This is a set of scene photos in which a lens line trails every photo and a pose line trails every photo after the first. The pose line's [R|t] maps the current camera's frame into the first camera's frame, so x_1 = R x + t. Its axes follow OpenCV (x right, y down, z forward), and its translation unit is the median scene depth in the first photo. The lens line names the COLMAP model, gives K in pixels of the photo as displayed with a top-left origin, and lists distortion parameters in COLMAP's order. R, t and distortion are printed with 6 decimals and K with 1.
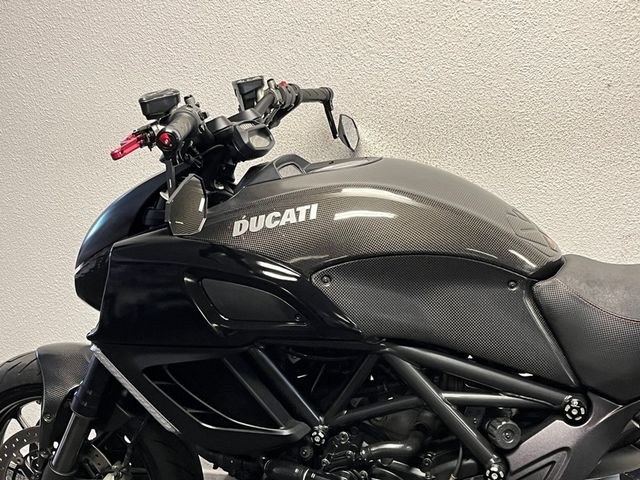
lens RADIAL K [[947.6, 0, 325.8], [0, 947.6, 233.8], [0, 0, 1]] dist [0.060601, 0.000000]
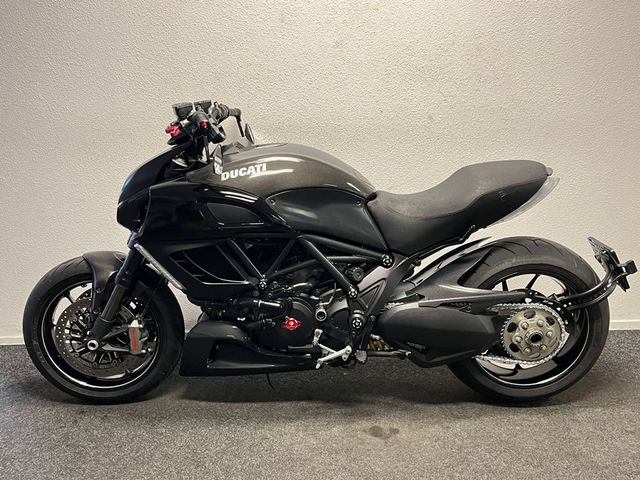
lens RADIAL K [[626.8, 0, 320.7], [0, 626.8, 244.0], [0, 0, 1]] dist [0.060744, 0.000000]
pose [[0.953065, -0.037797, 0.300397, -0.279556], [0.029075, 0.999017, 0.033453, 0.089674], [-0.301366, -0.023149, 0.953227, -0.271195]]
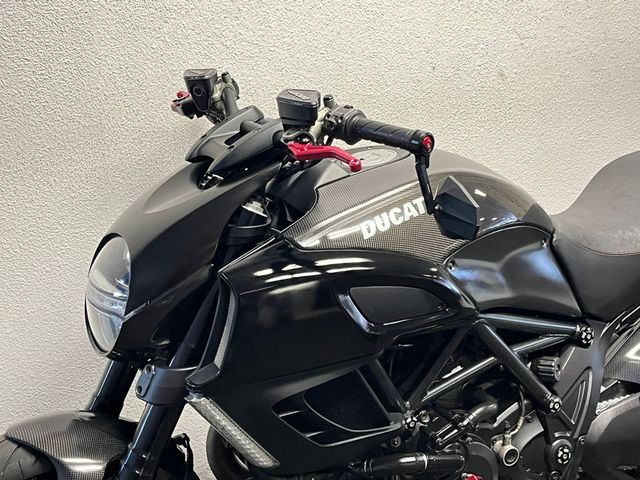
lens RADIAL K [[947.6, 0, 321.7], [0, 947.6, 233.3], [0, 0, 1]] dist [0.060601, 0.000000]
pose [[0.720737, -0.150085, 0.676766, -0.737554], [0.130416, 0.988205, 0.080263, -0.081530], [-0.680830, 0.030412, 0.731810, 0.308298]]
